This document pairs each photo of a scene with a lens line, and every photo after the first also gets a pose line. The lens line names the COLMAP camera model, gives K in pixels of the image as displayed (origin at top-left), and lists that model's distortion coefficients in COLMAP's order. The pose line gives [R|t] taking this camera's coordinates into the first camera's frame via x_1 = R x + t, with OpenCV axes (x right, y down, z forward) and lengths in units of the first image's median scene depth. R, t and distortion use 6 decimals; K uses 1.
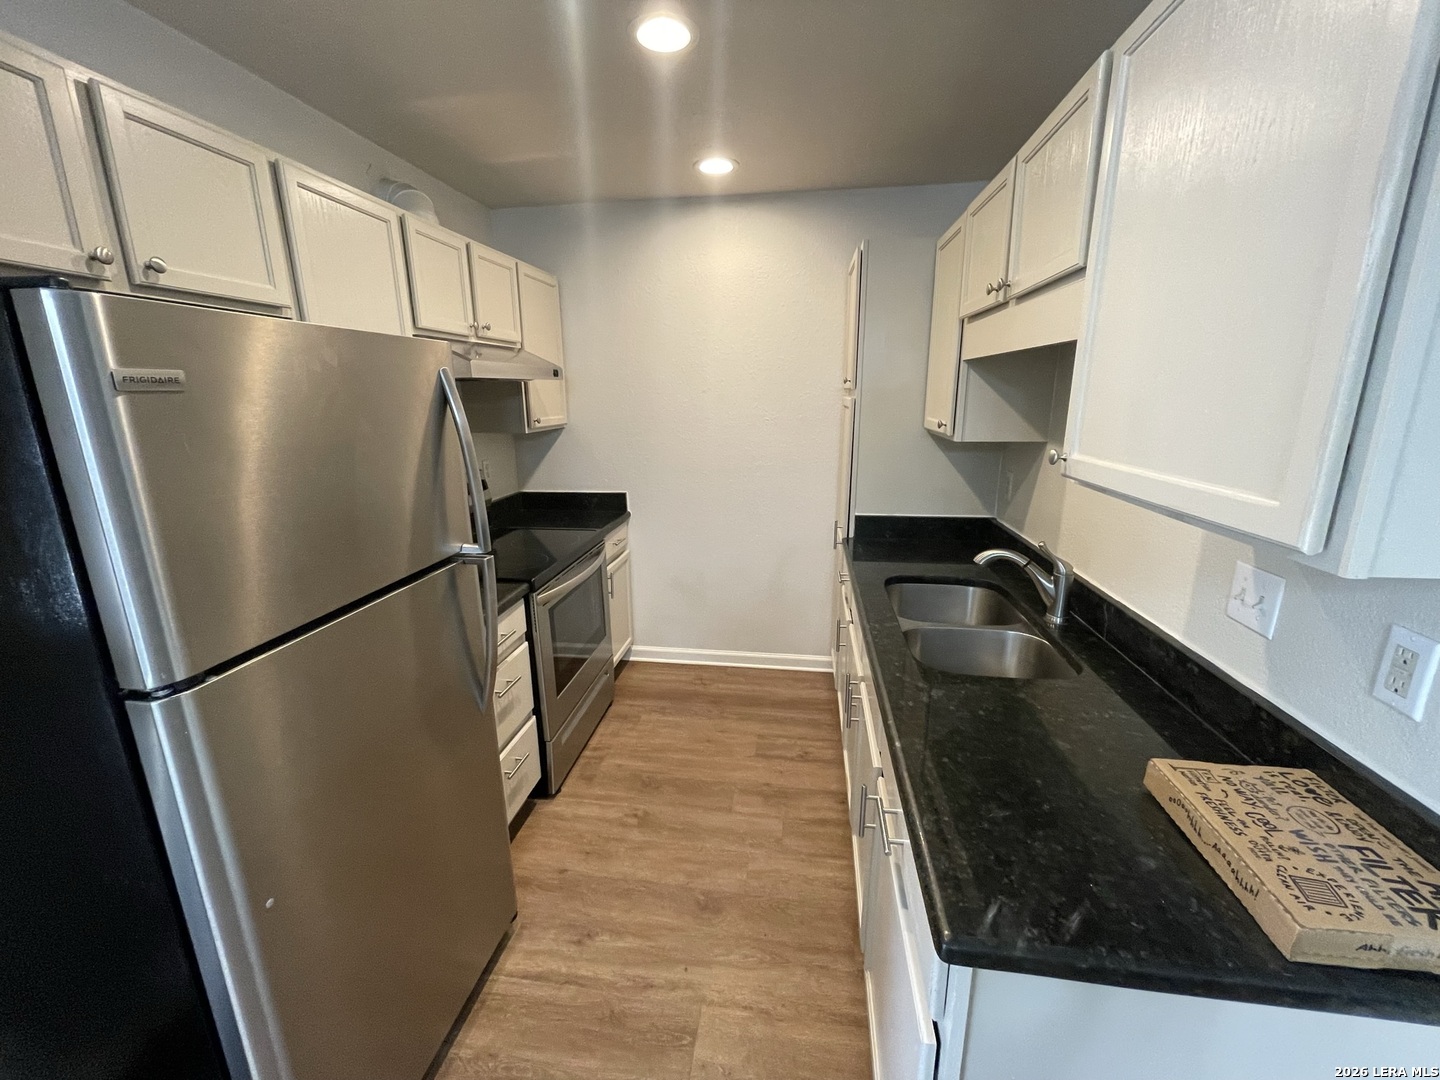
lens RADIAL K [[582.9, 0, 720.0], [0, 582.9, 540.0], [0, 0, 1]] dist [0.000072, 0.000107]
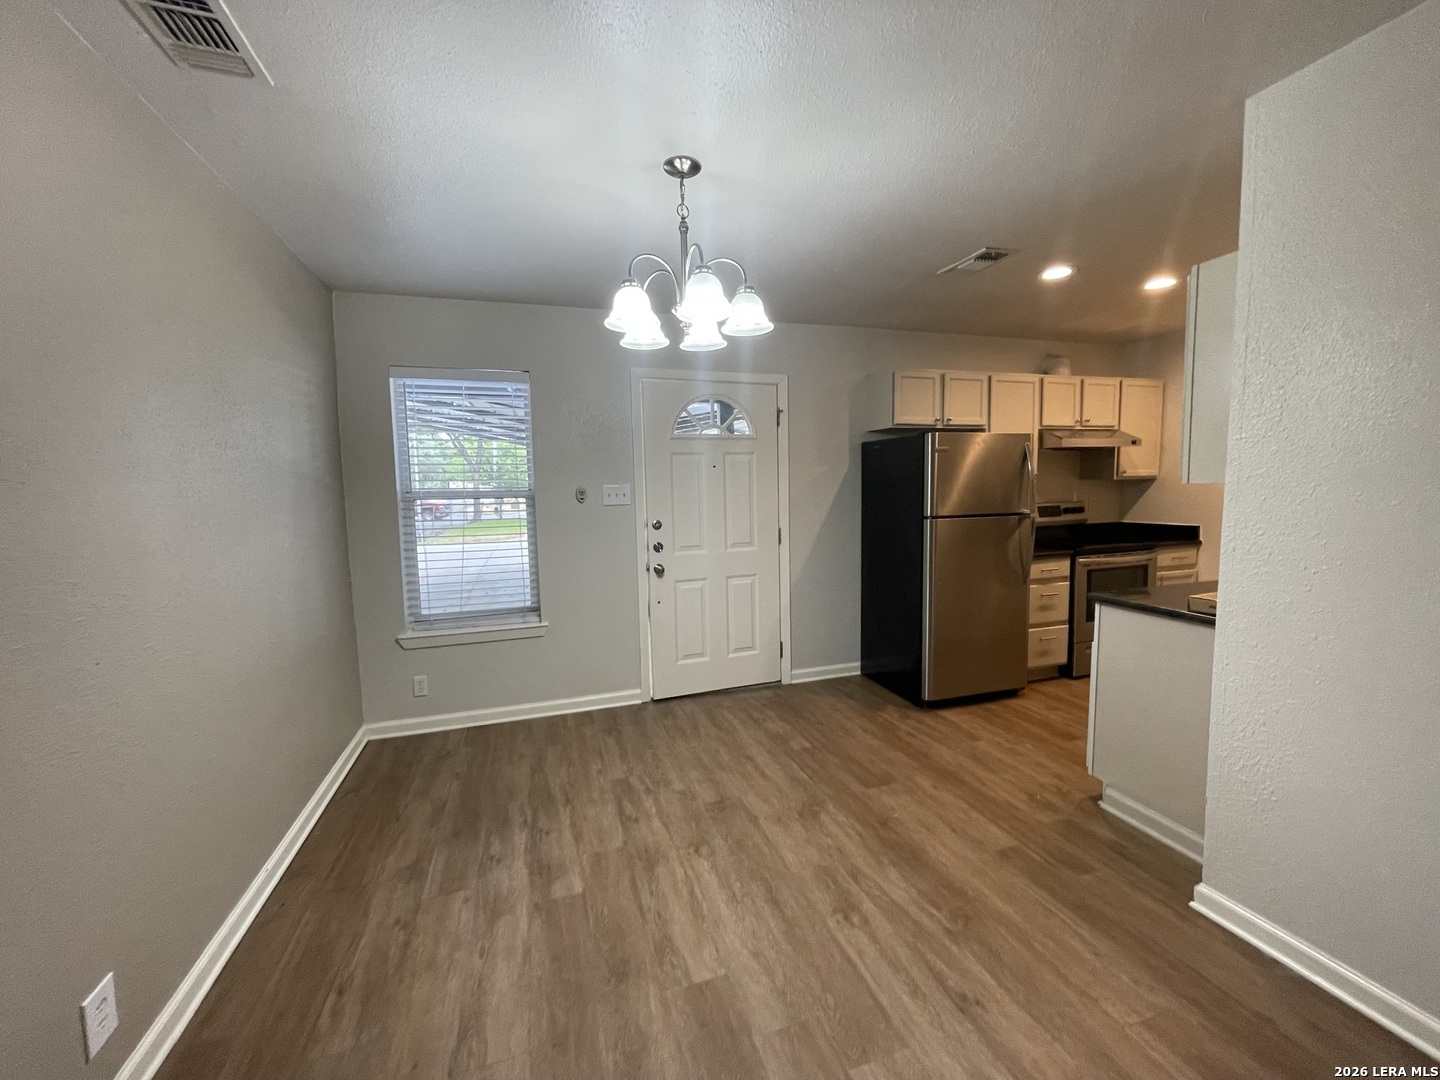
lens RADIAL K [[591.3, 0, 720.0], [0, 591.3, 540.0], [0, 0, 1]] dist [-0.000444, -0.000007]
pose [[0.442373, 0.083504, -0.892935, 0.841980], [-0.203590, 0.979012, -0.009308, 0.279622], [0.873417, 0.185910, 0.450089, -0.849407]]
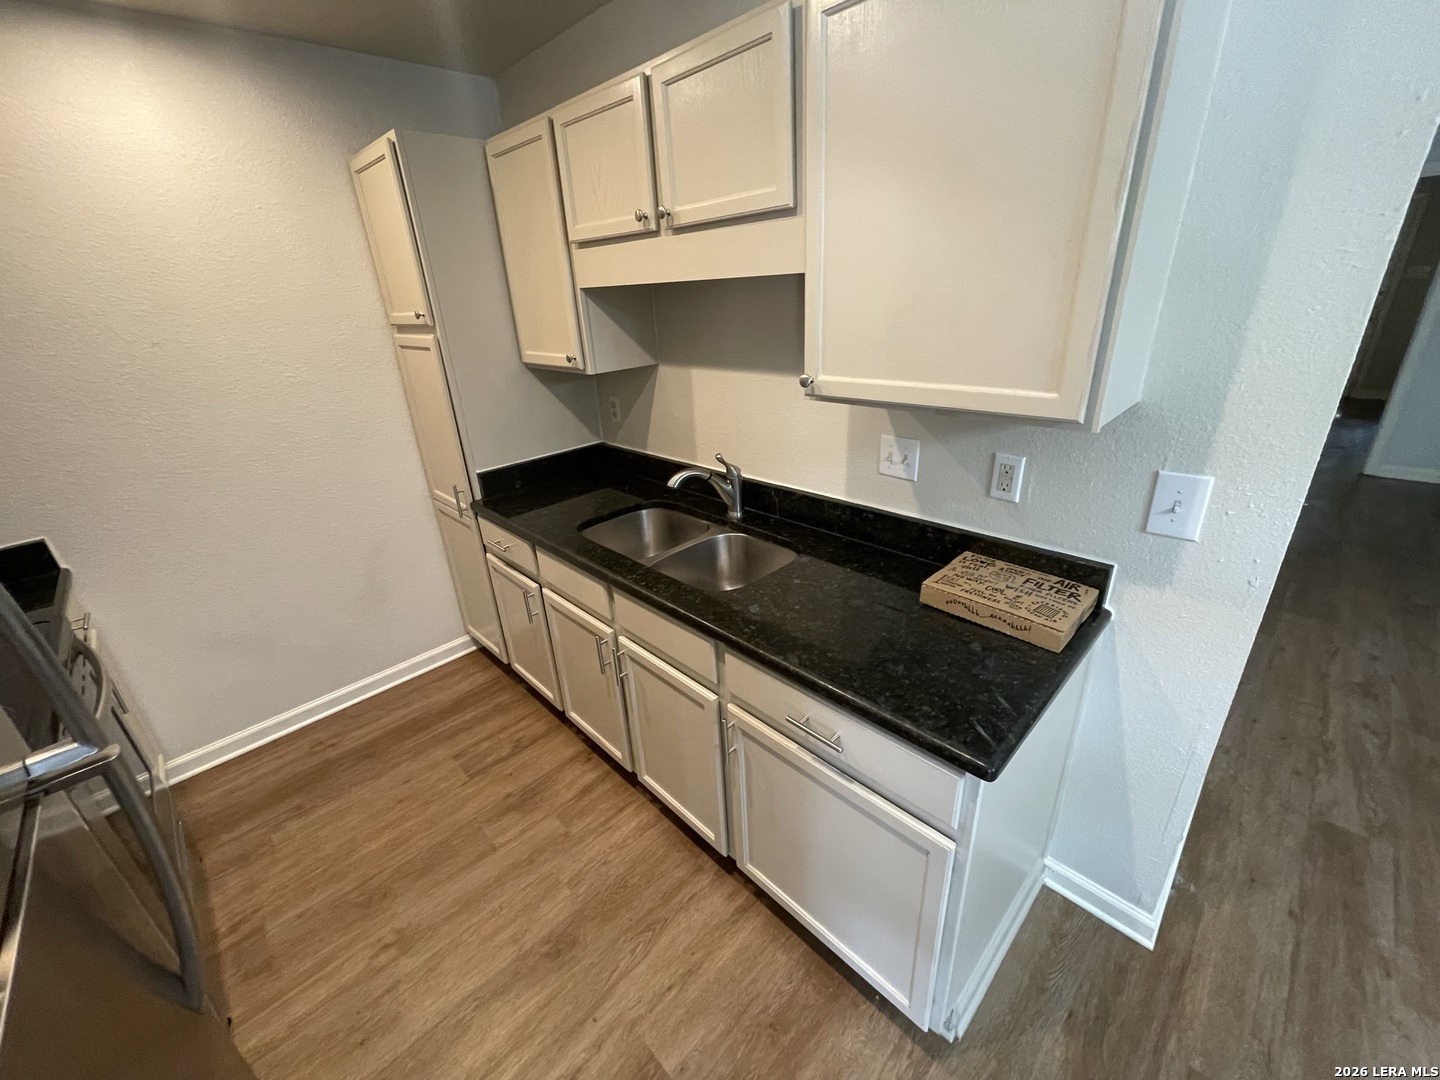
lens RADIAL K [[577.3, 0, 720.0], [0, 577.3, 540.0], [0, 0, 1]] dist [-0.000927, -0.000061]
pose [[0.605324, -0.337138, 0.721055, -0.245845], [0.239978, 0.941019, 0.238523, -0.081688], [-0.758942, 0.028653, 0.650528, 0.200495]]
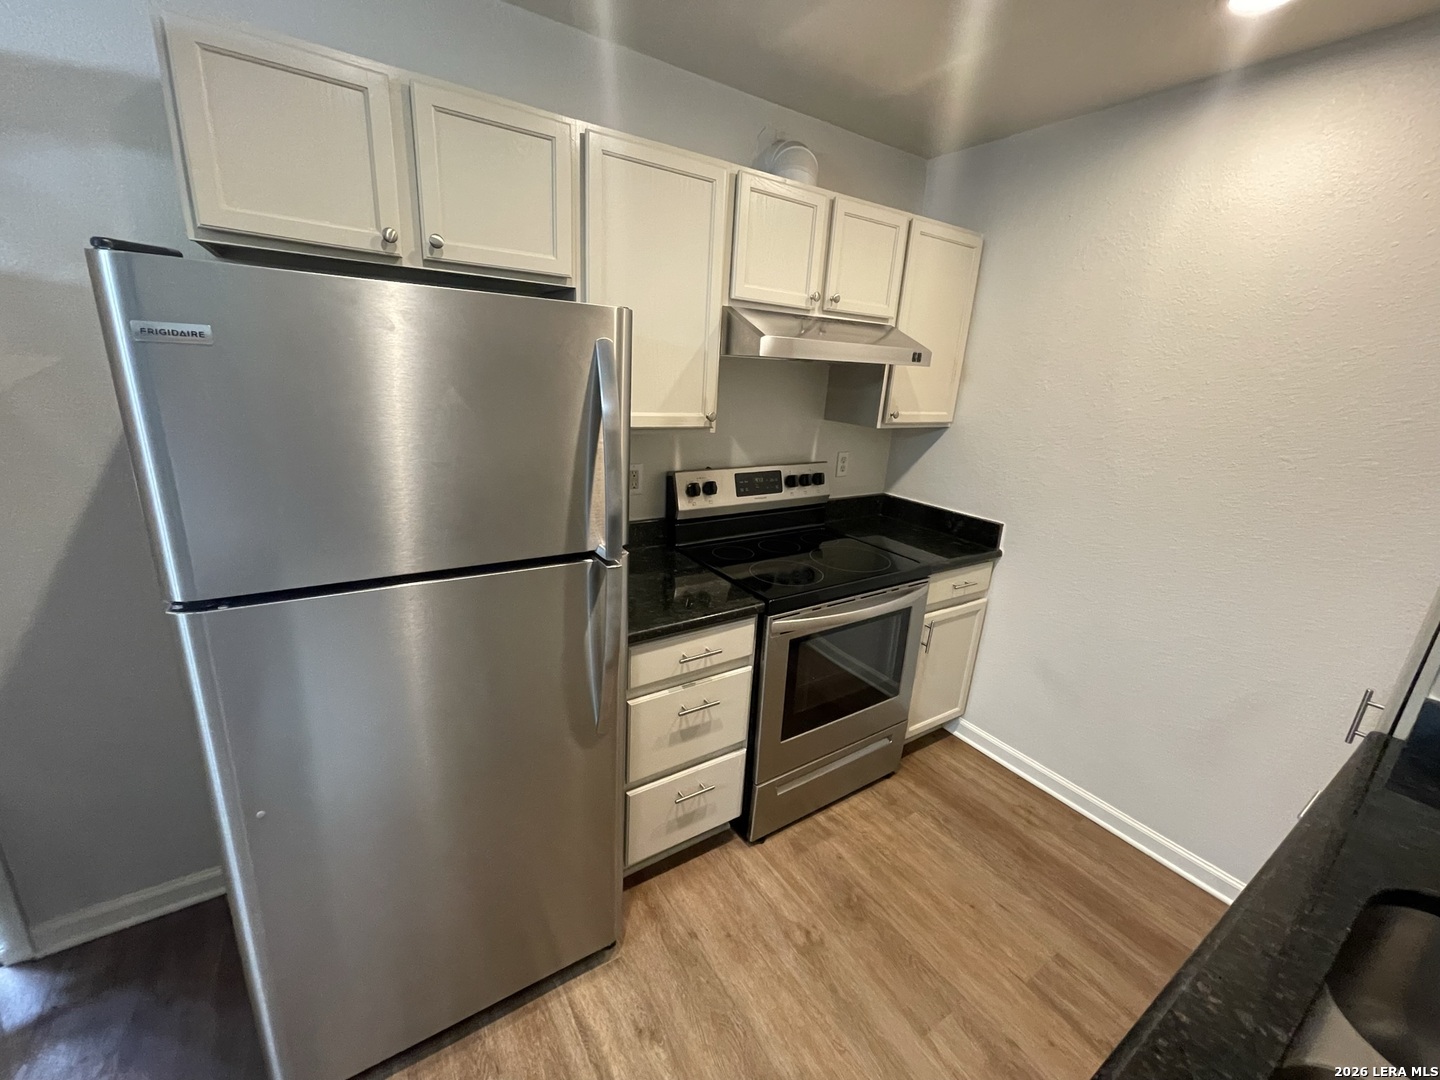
lens RADIAL K [[582.9, 0, 720.0], [0, 582.9, 540.0], [0, 0, 1]] dist [0.000072, 0.000107]
pose [[0.659088, 0.262026, -0.704944, 0.189490], [-0.247137, 0.960747, 0.126048, -0.098812], [0.710301, 0.091141, 0.697973, 0.339158]]
